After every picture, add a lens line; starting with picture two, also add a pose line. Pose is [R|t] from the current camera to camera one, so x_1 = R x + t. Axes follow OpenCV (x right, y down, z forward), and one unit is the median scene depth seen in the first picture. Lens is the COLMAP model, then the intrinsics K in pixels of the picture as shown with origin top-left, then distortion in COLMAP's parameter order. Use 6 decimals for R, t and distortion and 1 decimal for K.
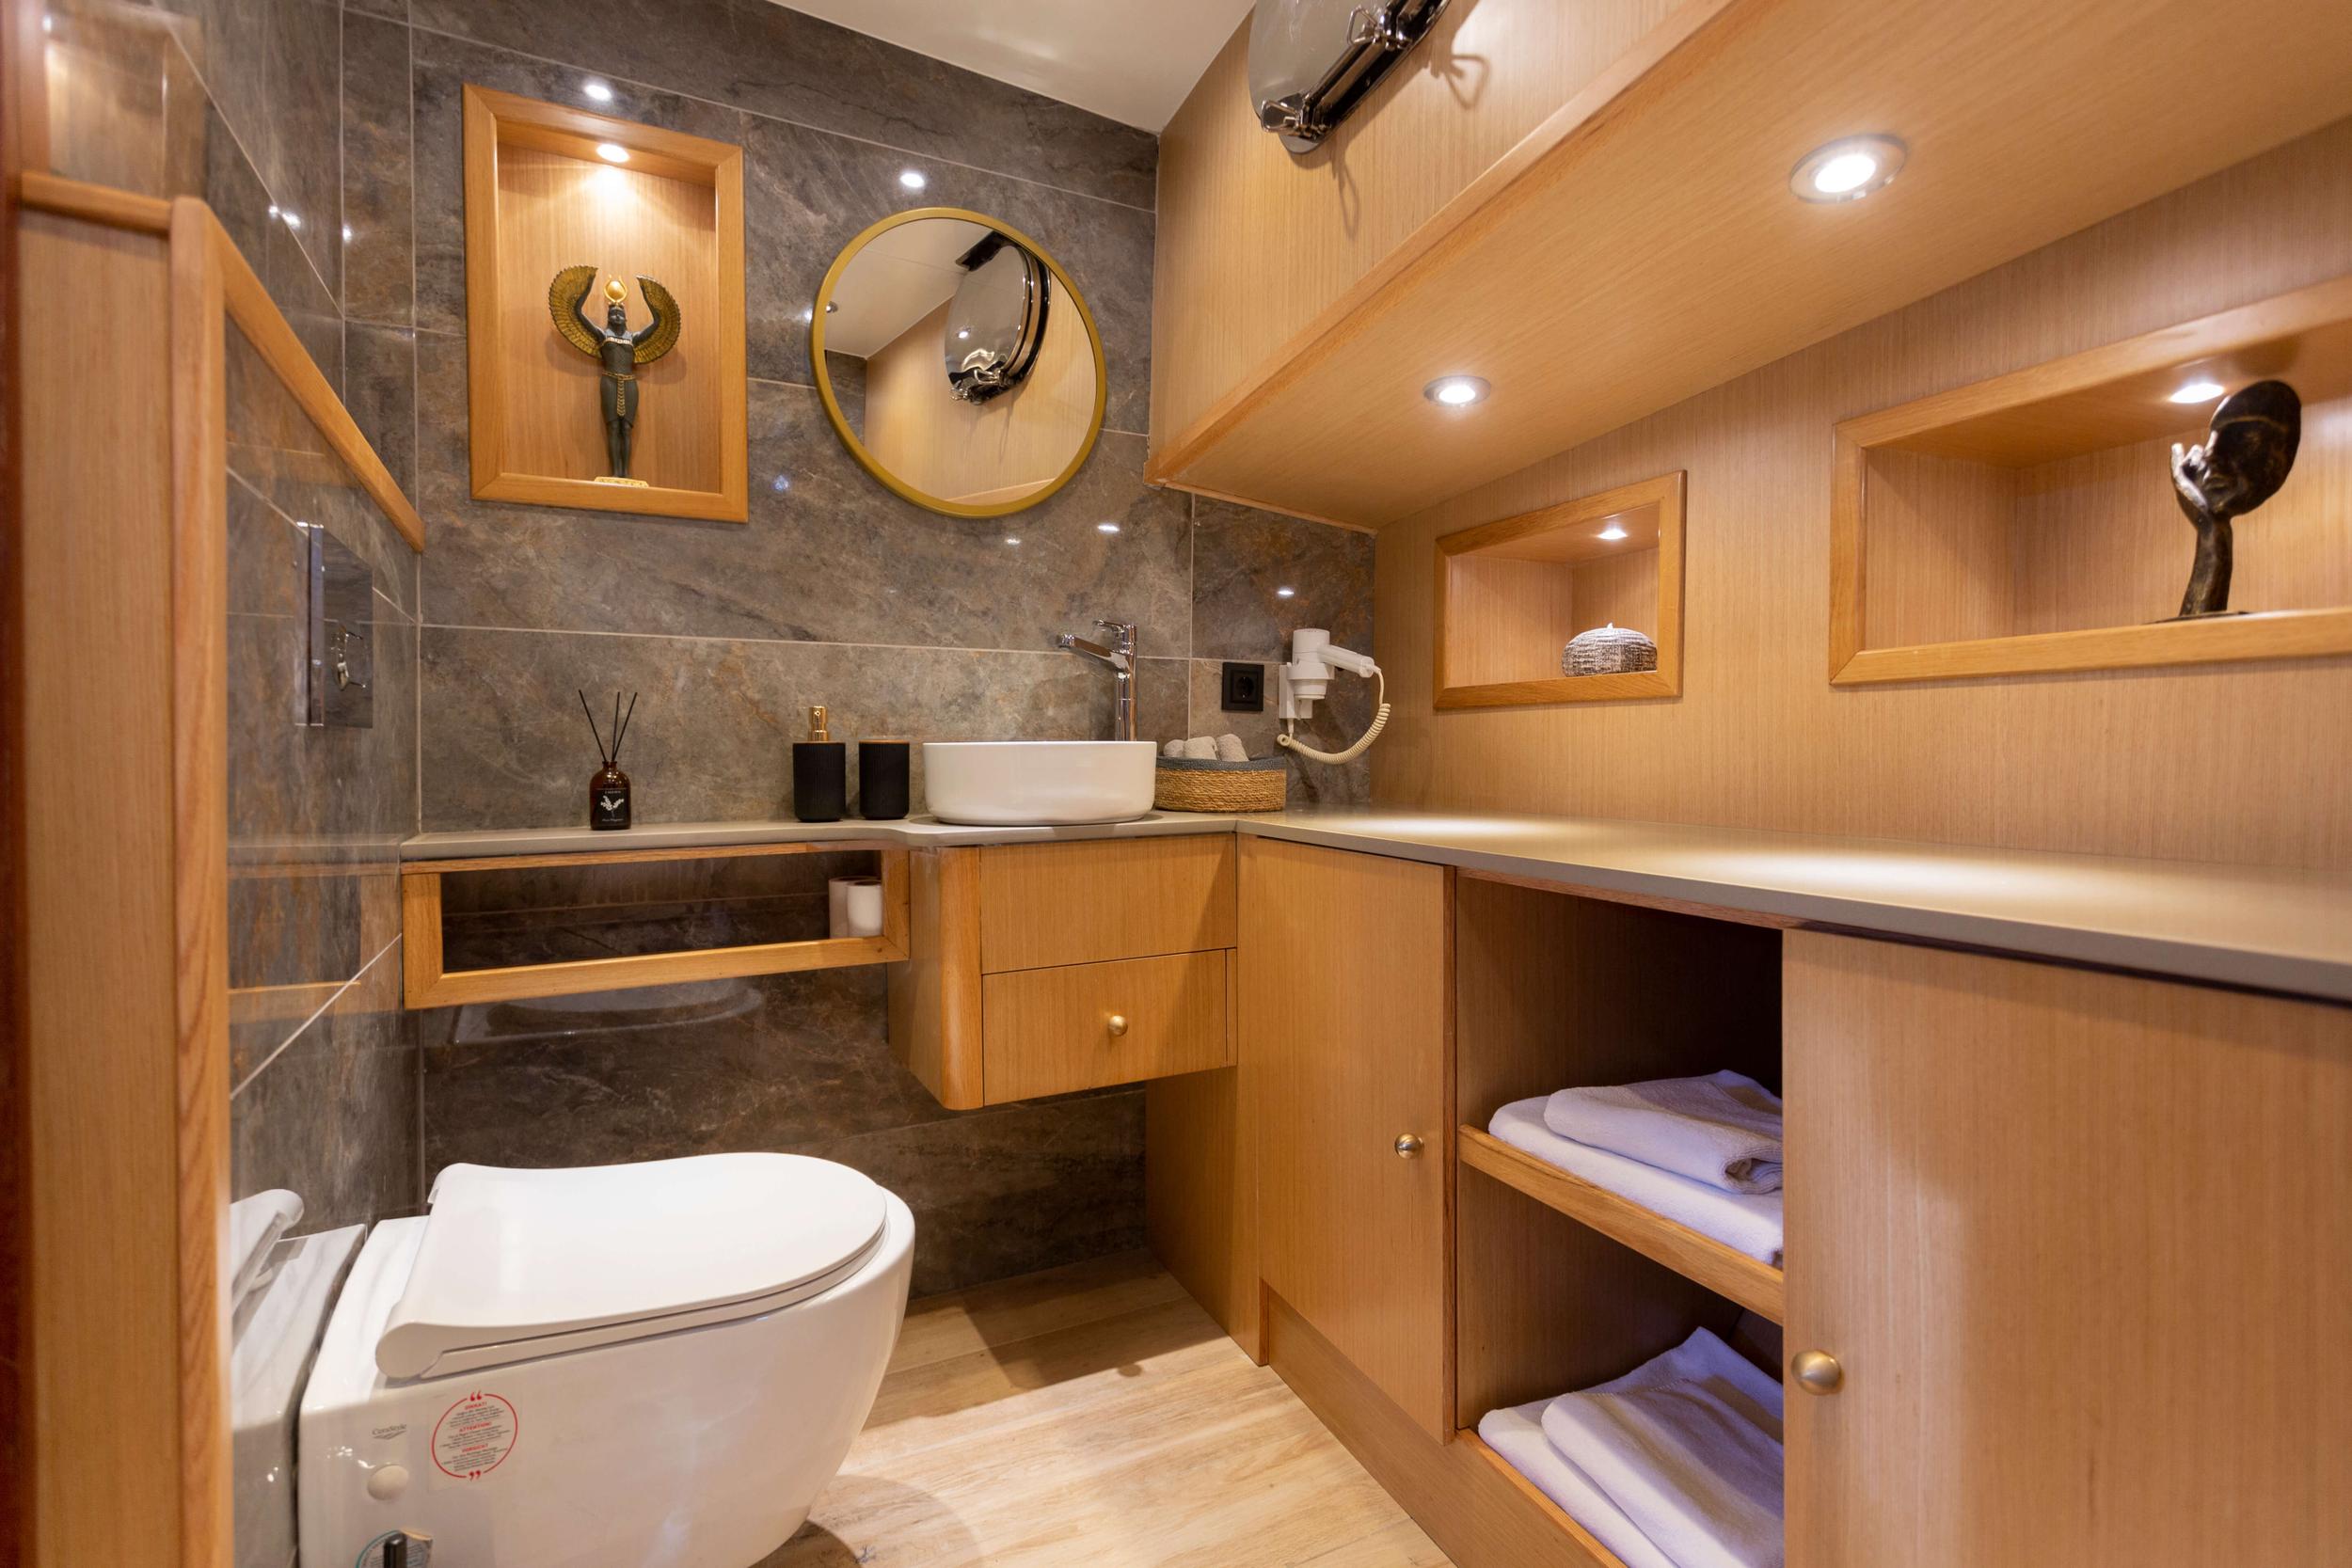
lens RADIAL K [[1137.9, 0, 1173.8], [0, 1137.9, 773.5], [0, 0, 1]] dist [0.005406, 0.000459]
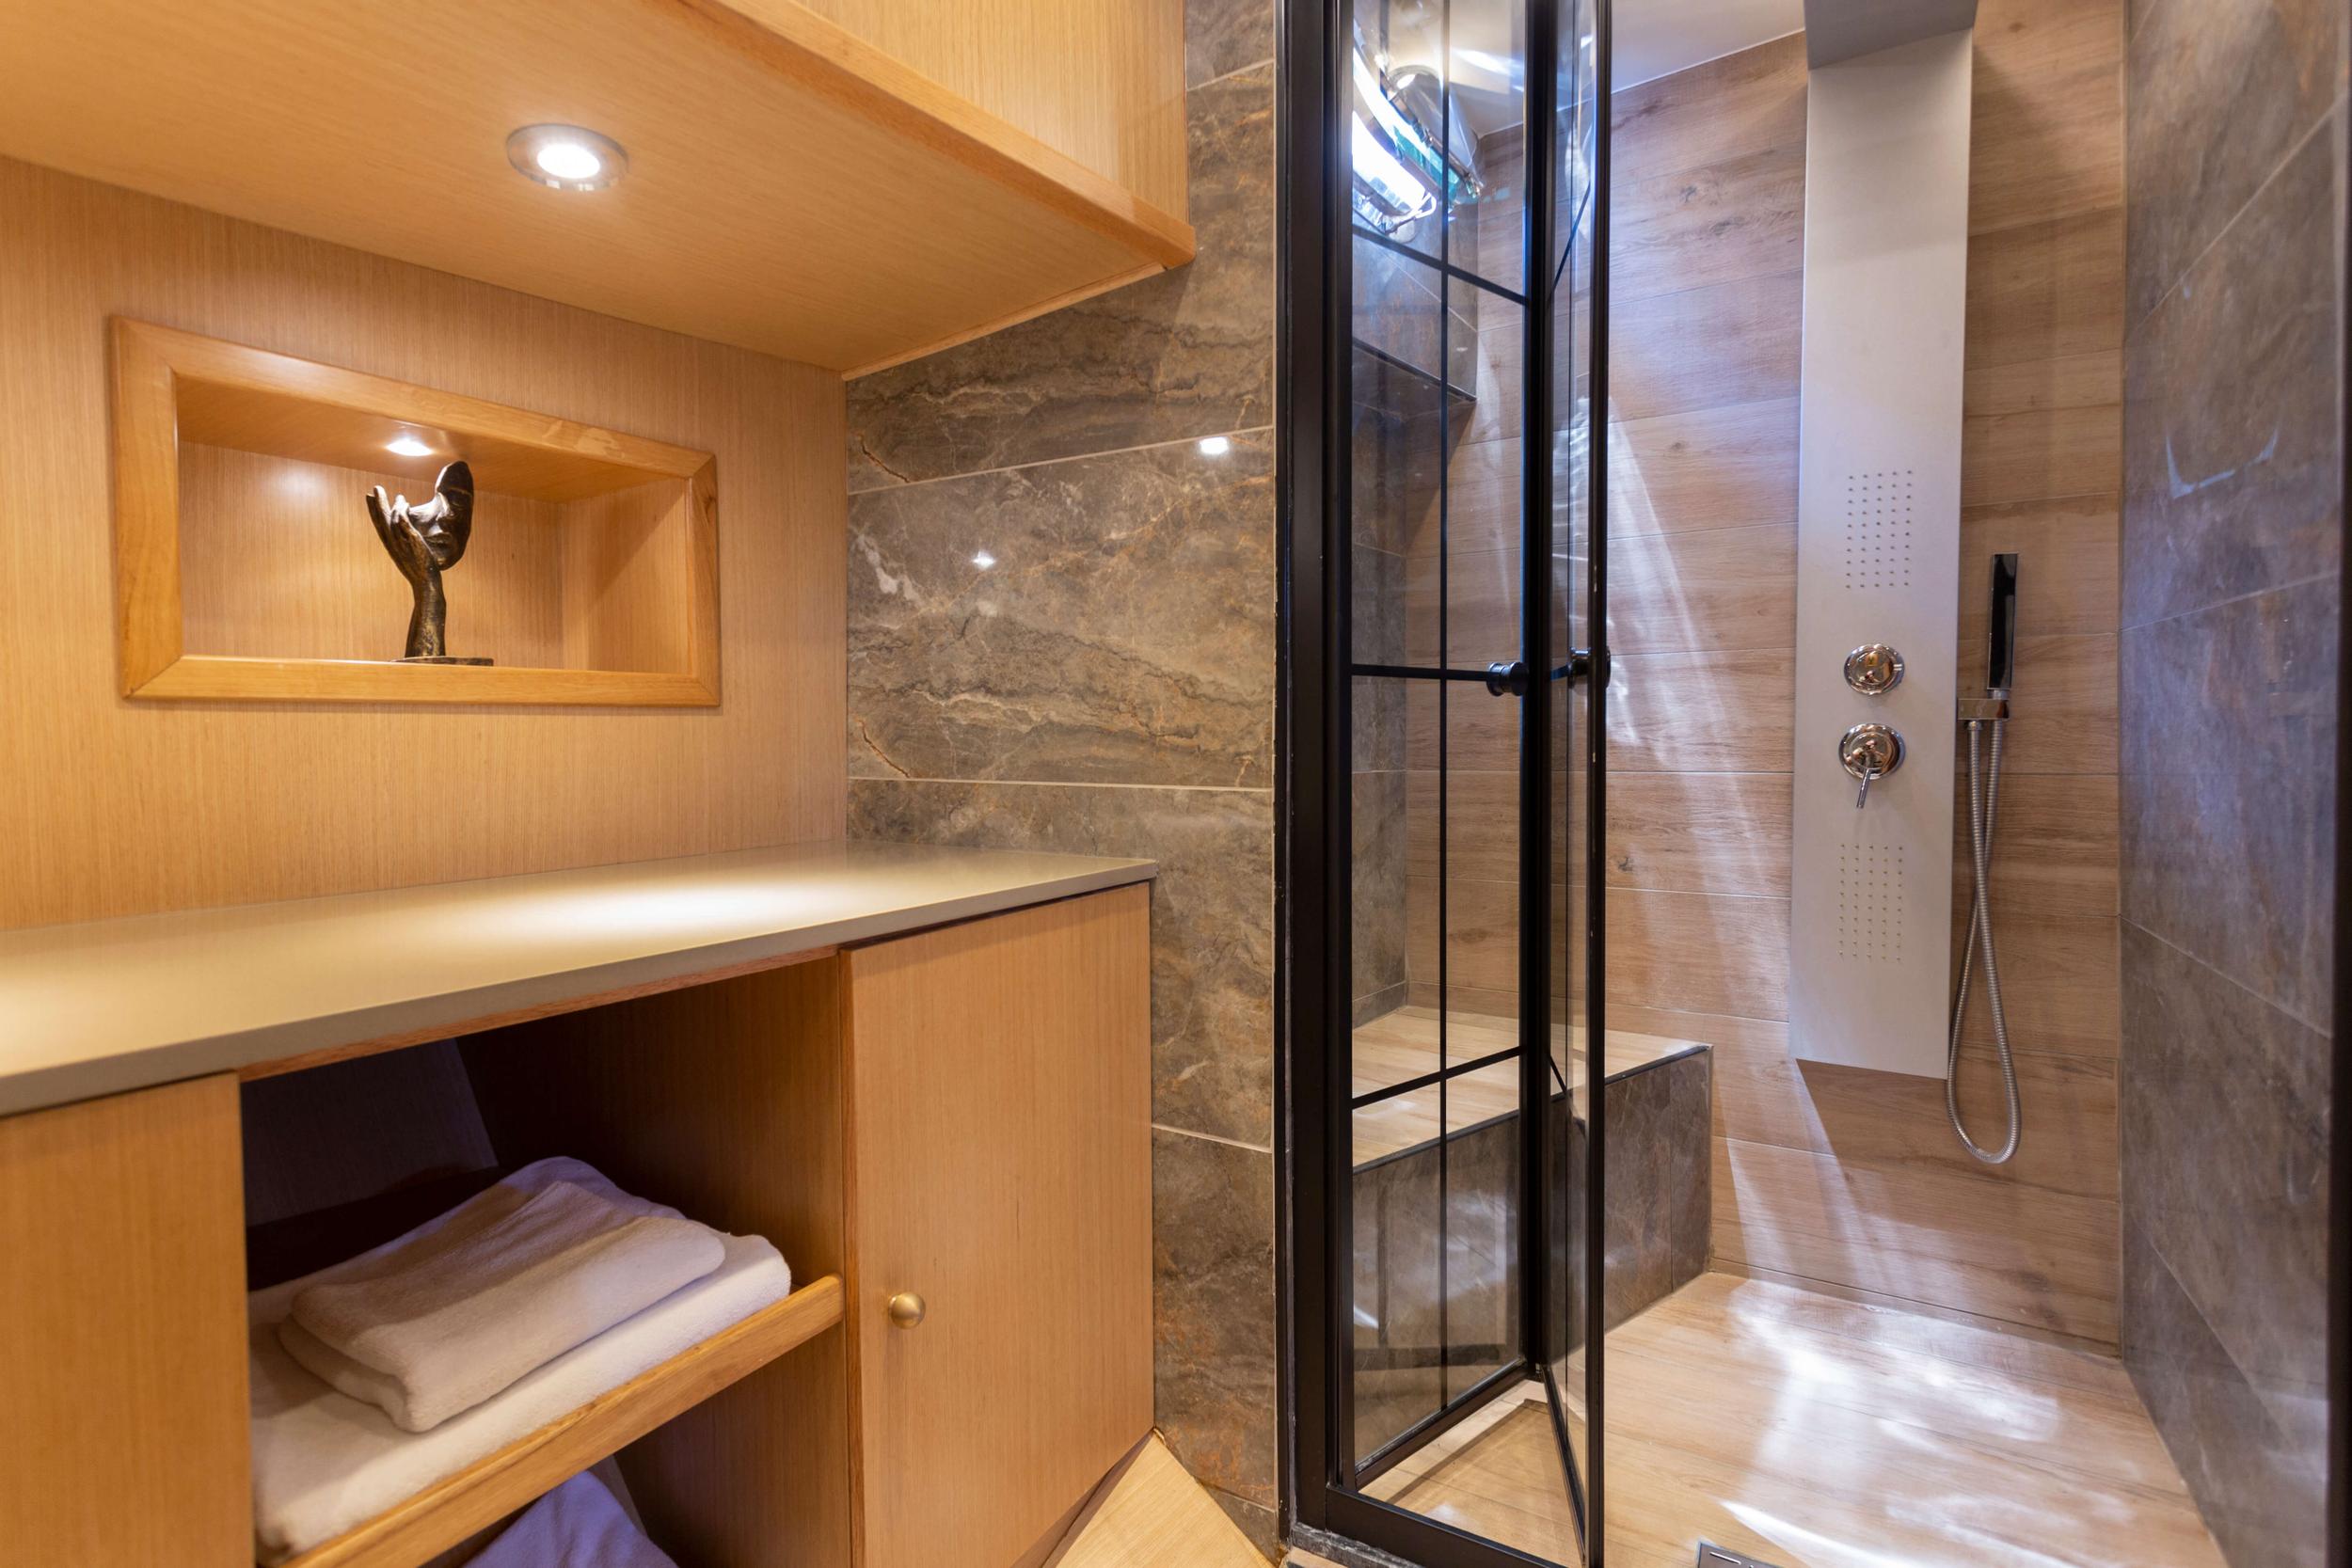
lens RADIAL K [[1137.9, 0, 1167.8], [0, 1137.9, 755.7], [0, 0, 1]] dist [0.005406, 0.000459]
pose [[-0.558045, -0.010979, 0.829738, -0.419193], [0.024911, 0.999240, 0.029976, -0.058804], [-0.829437, 0.037398, -0.557347, 1.060258]]
